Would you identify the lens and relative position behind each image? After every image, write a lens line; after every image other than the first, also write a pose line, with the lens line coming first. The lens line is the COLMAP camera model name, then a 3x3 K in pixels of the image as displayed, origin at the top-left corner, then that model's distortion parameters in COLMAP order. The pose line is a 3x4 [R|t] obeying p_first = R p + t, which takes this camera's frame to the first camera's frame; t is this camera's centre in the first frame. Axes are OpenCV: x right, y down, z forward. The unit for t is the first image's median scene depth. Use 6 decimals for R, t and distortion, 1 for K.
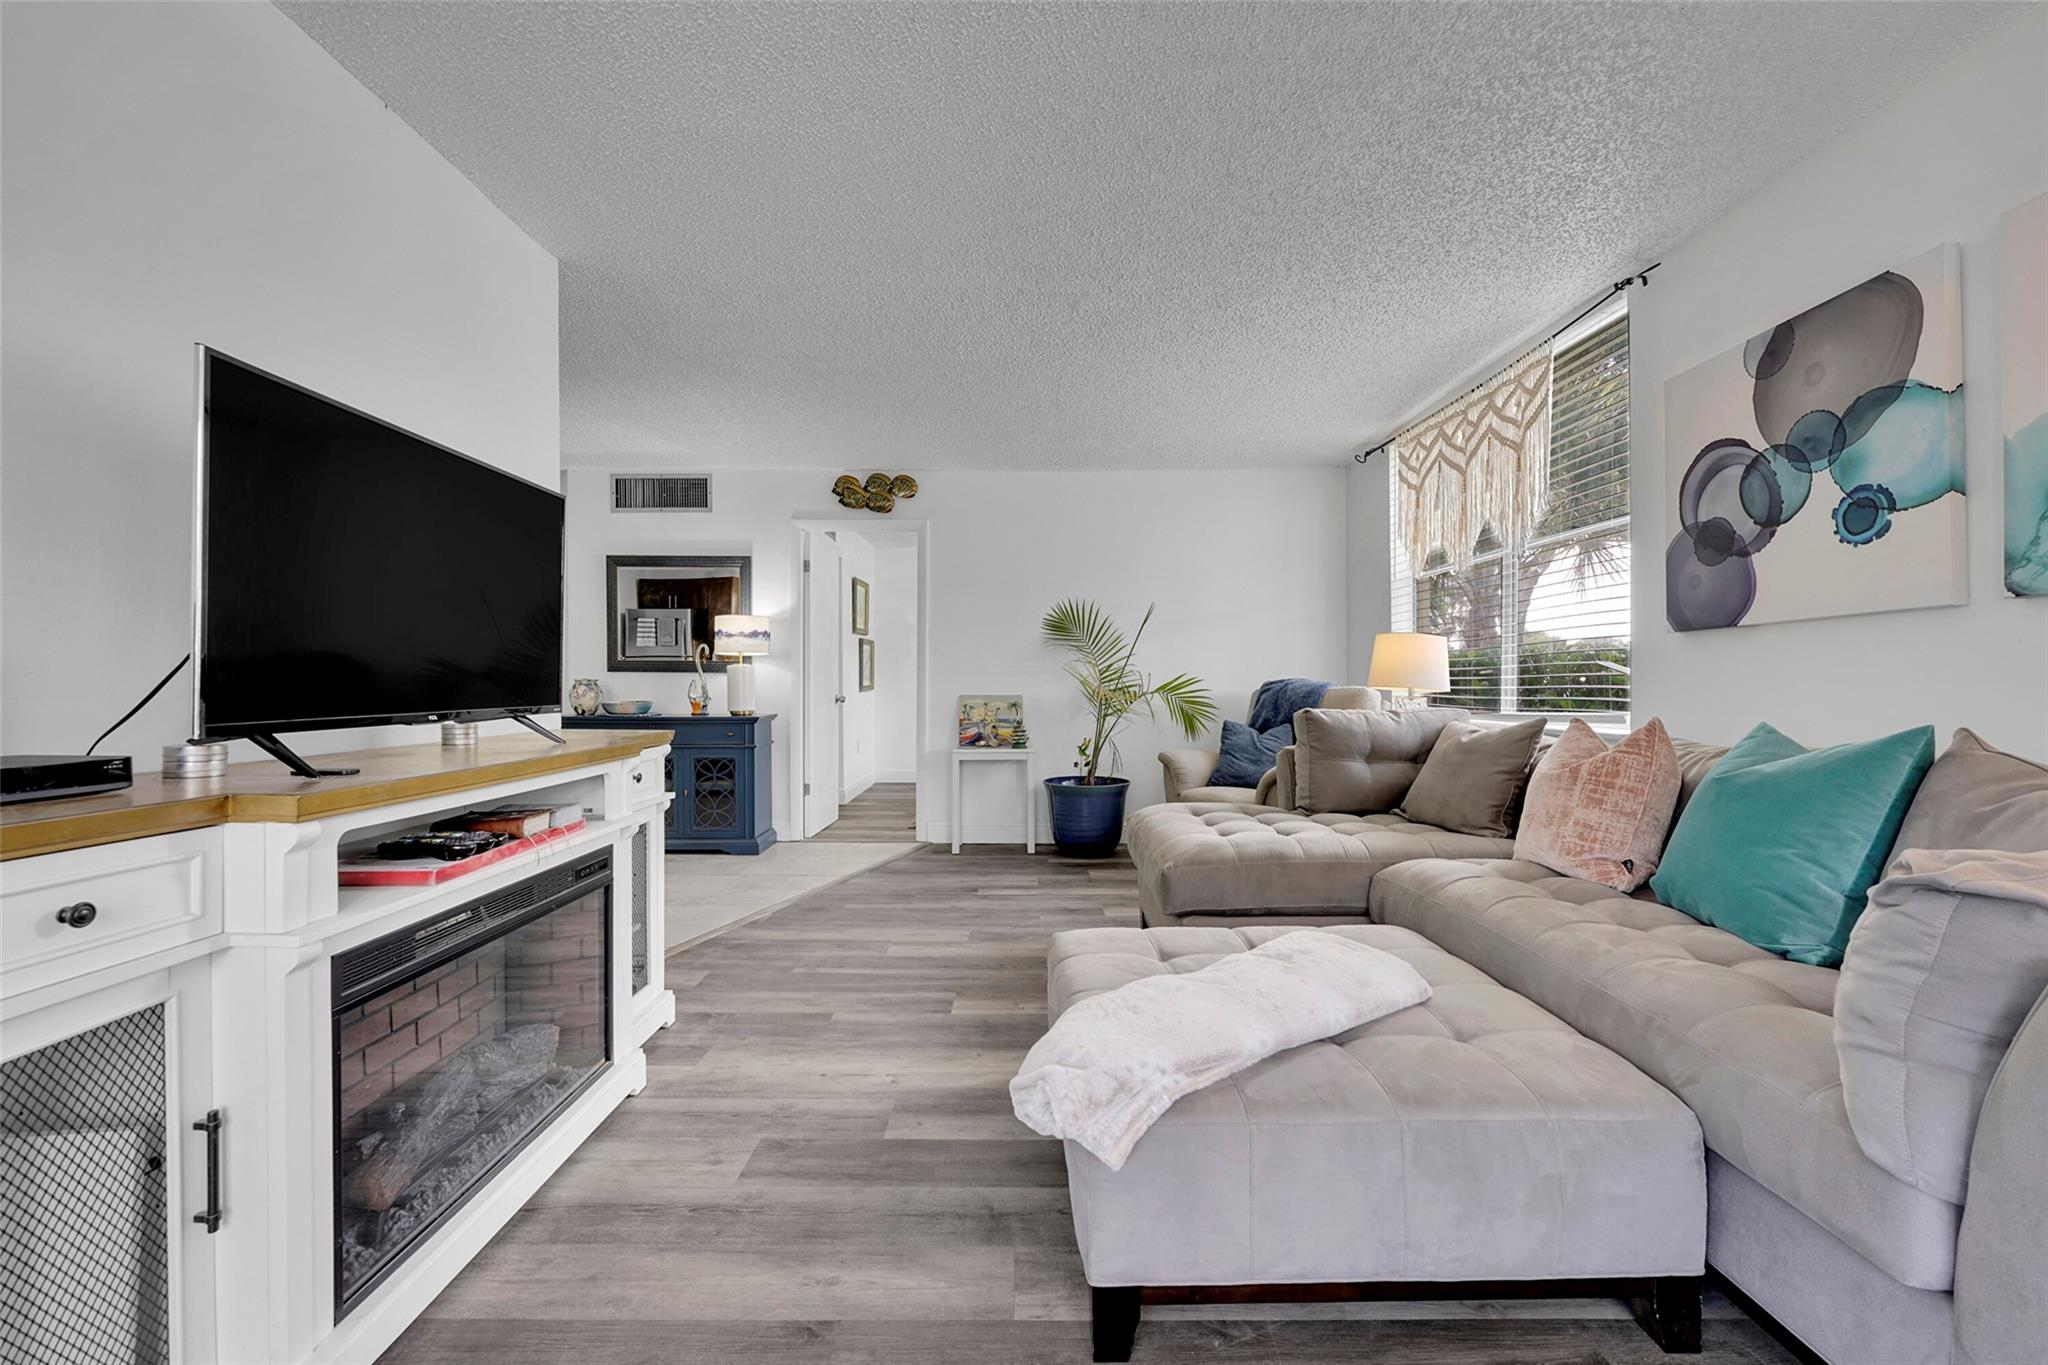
lens RADIAL K [[820.6, 0, 1020.8], [0, 820.6, 683.1], [0, 0, 1]] dist [-0.002389, -0.000082]
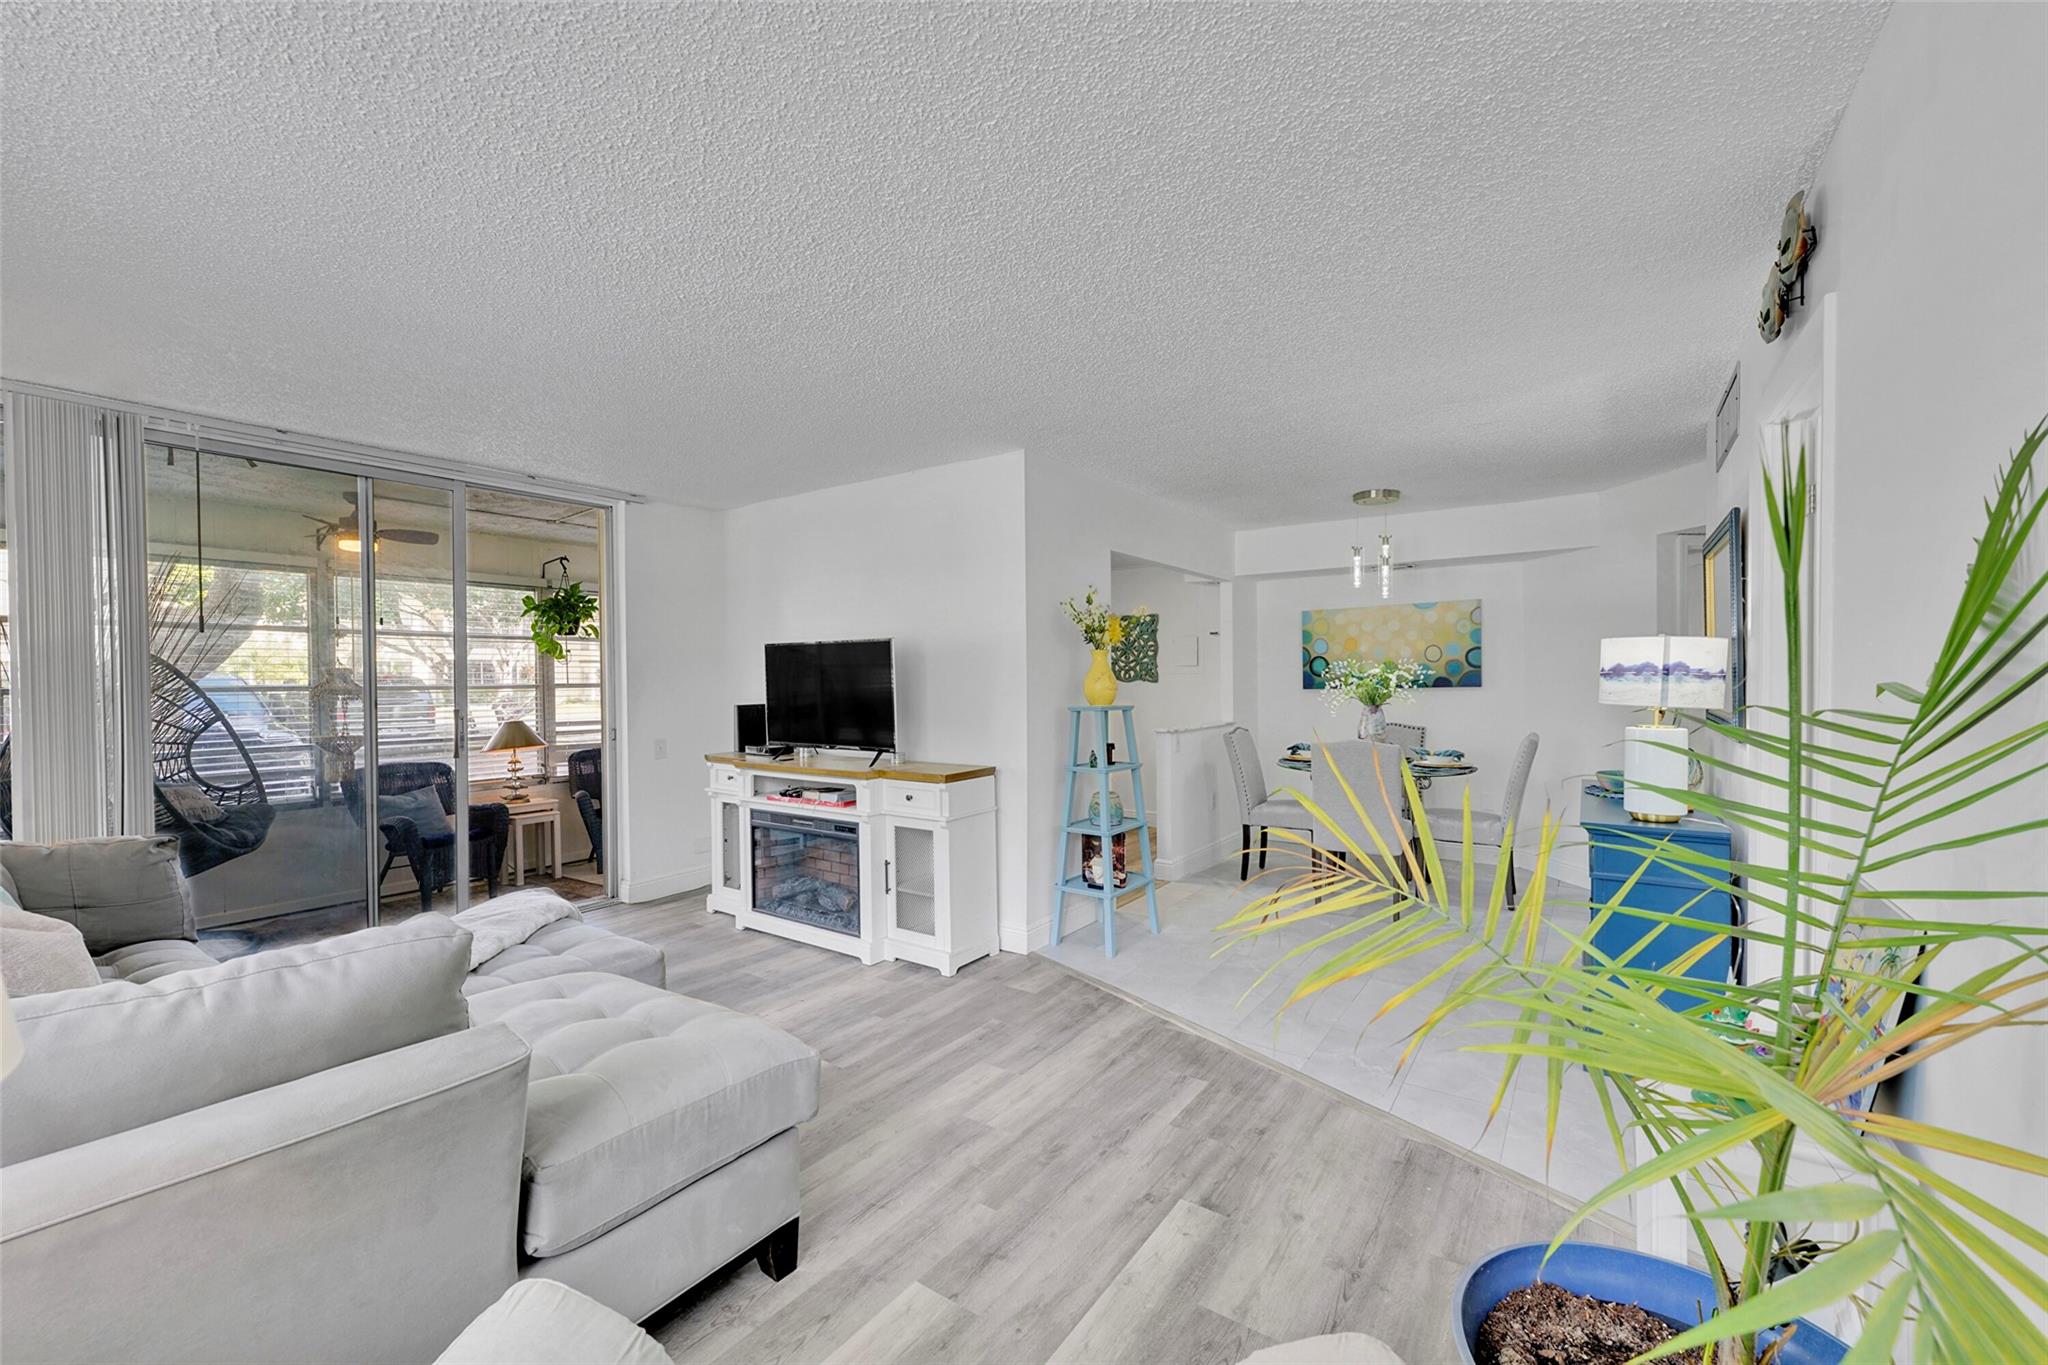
lens RADIAL K [[820.6, 0, 1022.5], [0, 820.6, 683.6], [0, 0, 1]] dist [-0.002389, -0.000082]
pose [[-0.576127, 0.009232, -0.817308, 0.757861], [0.004393, 0.999957, 0.008198, -0.130490], [0.817348, 0.001132, -0.576143, 2.157239]]
